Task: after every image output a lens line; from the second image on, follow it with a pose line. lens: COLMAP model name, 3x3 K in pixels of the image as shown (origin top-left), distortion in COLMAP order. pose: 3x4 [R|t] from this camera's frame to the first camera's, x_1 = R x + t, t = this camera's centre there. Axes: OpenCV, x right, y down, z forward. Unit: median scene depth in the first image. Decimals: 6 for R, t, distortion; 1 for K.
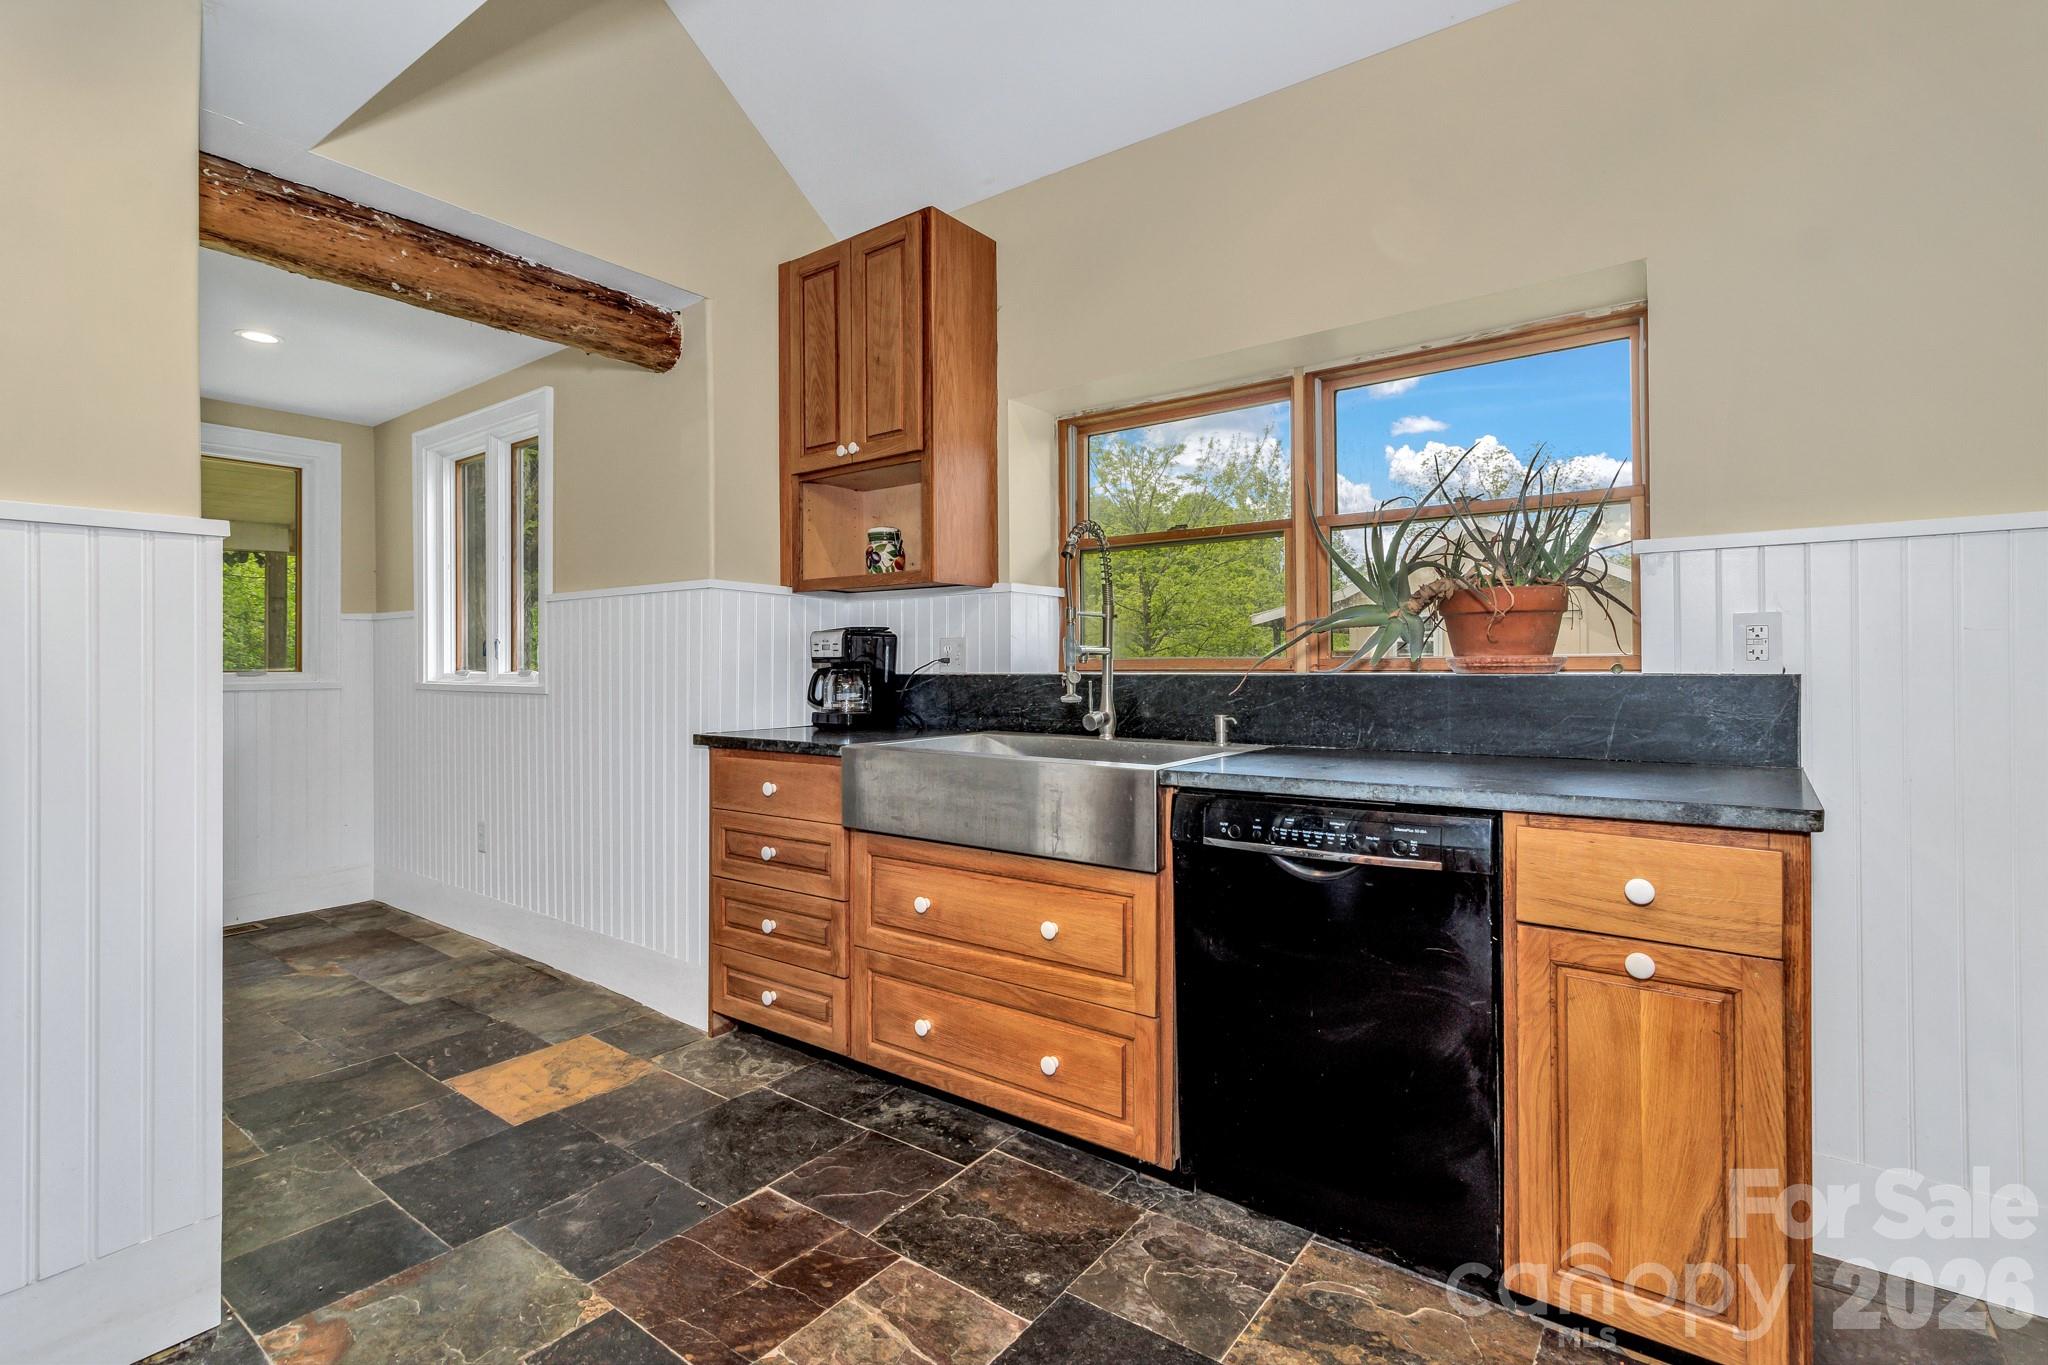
lens RADIAL K [[951.9, 0, 1024.1], [0, 951.9, 658.9], [0, 0, 1]] dist [-0.000042, 0.000063]
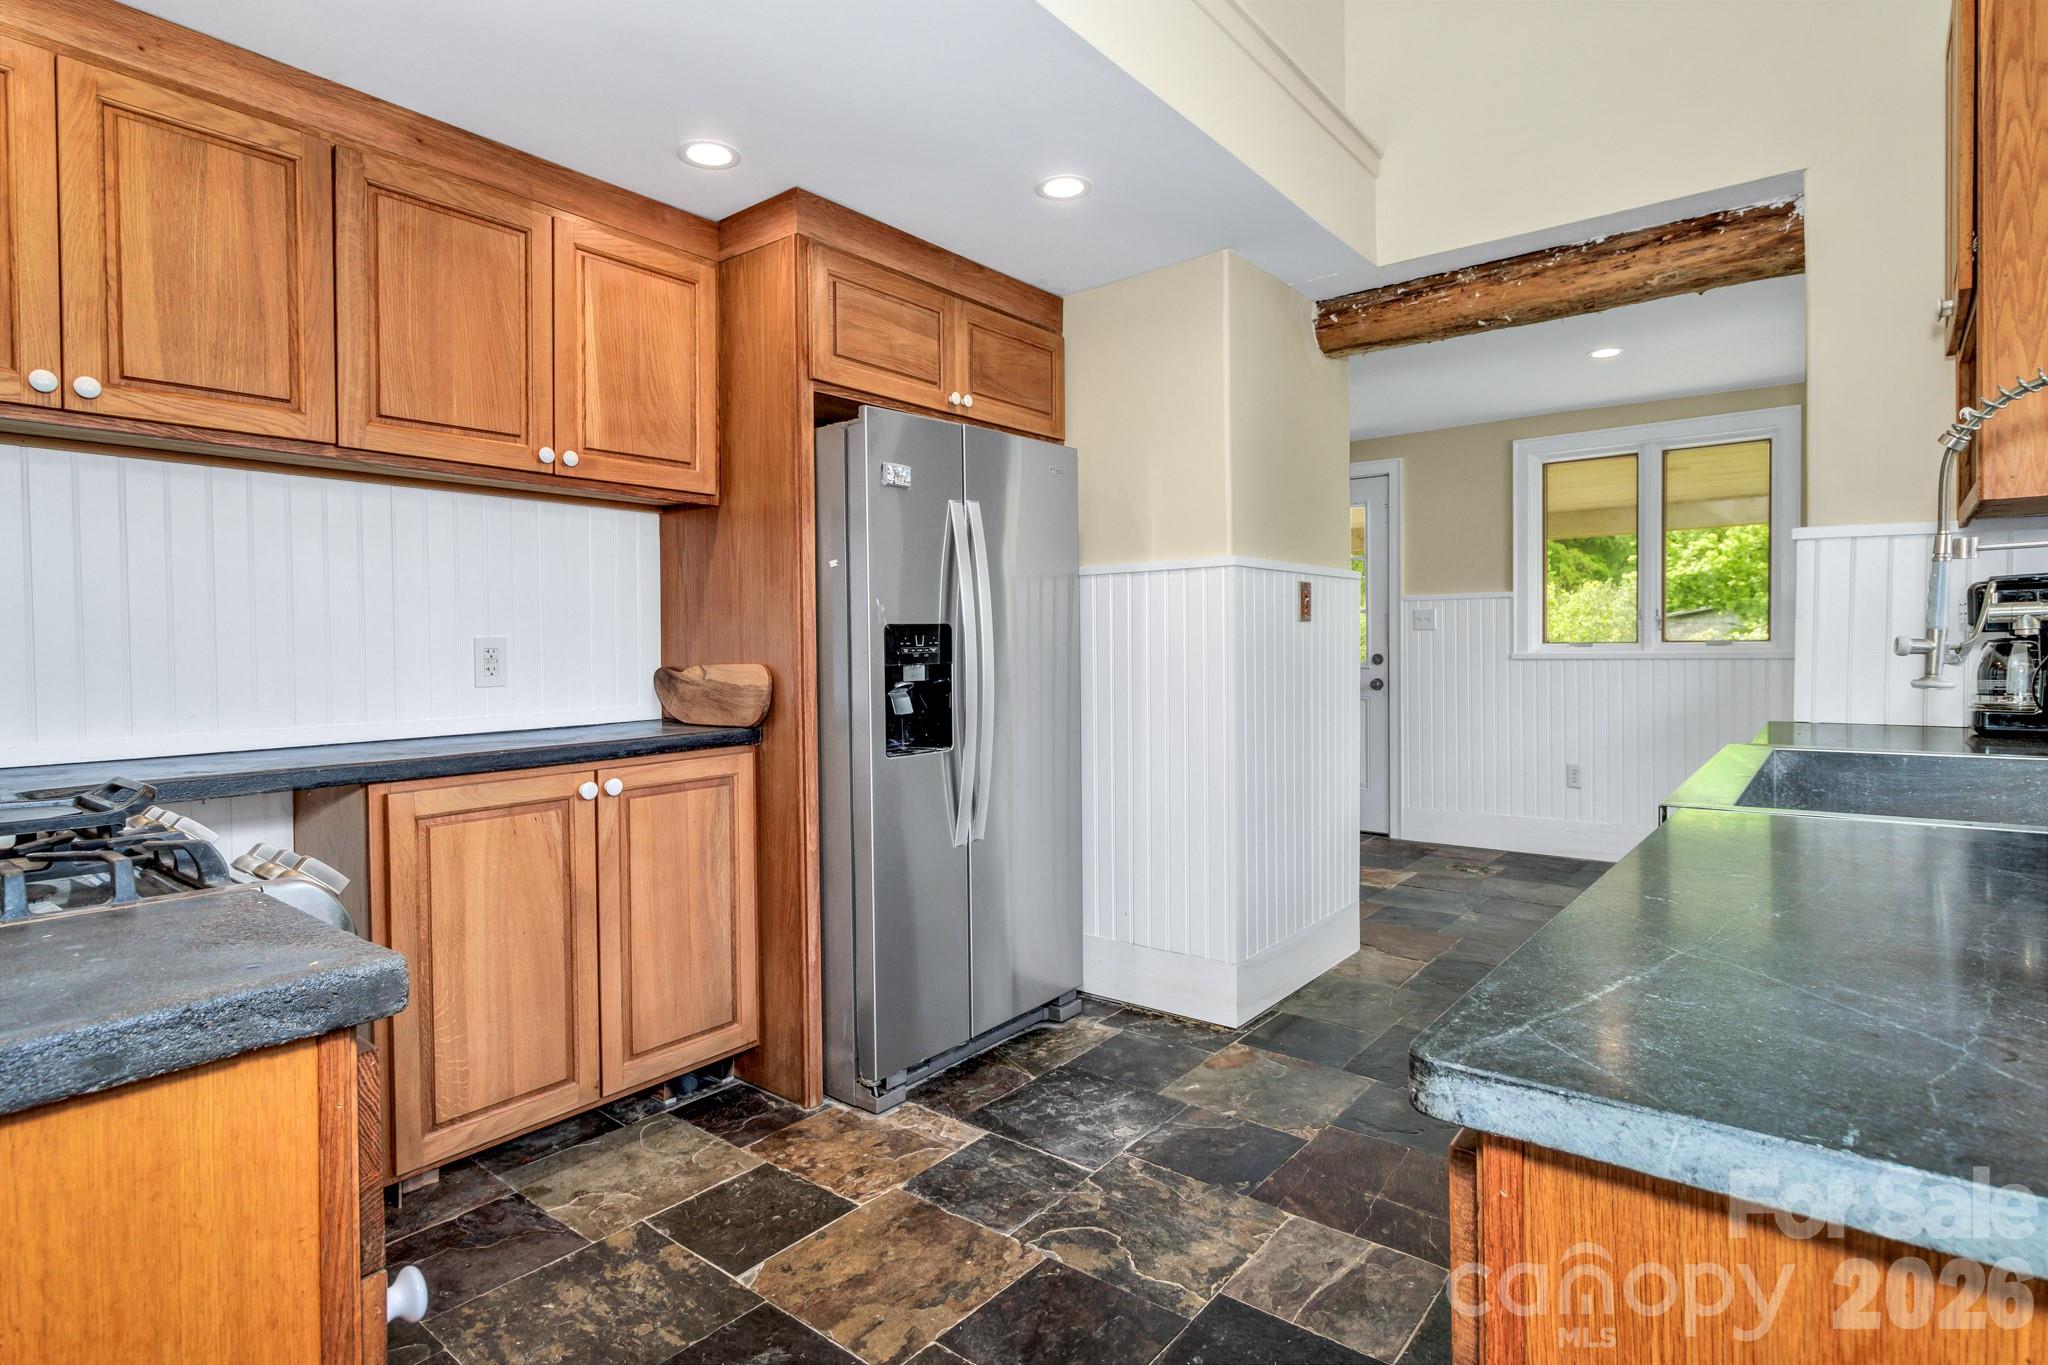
lens RADIAL K [[1039.1, 0, 1030.9], [0, 1039.1, 656.9], [0, 0, 1]] dist [-0.002659, -0.000509]
pose [[-0.034312, 0.017812, -0.999252, 0.545216], [0.018465, 0.999682, 0.017186, -0.002924], [0.999241, -0.017861, -0.034630, 0.380557]]
